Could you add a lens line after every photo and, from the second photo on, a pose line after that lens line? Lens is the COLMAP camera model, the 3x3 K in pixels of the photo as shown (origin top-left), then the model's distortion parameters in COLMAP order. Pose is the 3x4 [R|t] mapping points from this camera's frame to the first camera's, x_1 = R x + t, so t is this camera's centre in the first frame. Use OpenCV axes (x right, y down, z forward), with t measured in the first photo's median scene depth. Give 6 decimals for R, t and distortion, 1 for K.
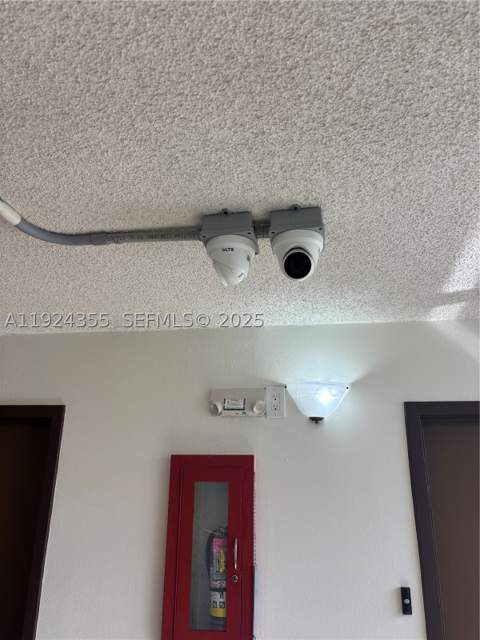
lens RADIAL K [[488.8, 0, 240.0], [0, 488.8, 320.0], [0, 0, 1]] dist [0.003003, -0.000345]
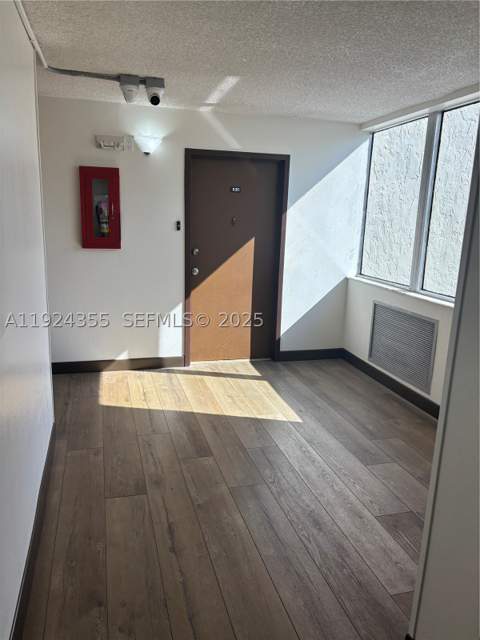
lens RADIAL K [[488.8, 0, 240.0], [0, 488.8, 320.0], [0, 0, 1]] dist [0.003003, -0.000345]
pose [[0.904603, -0.077838, 0.419088, -0.487150], [-0.151367, 0.860447, 0.486537, -0.314942], [-0.398474, -0.503559, 0.766581, -1.359180]]
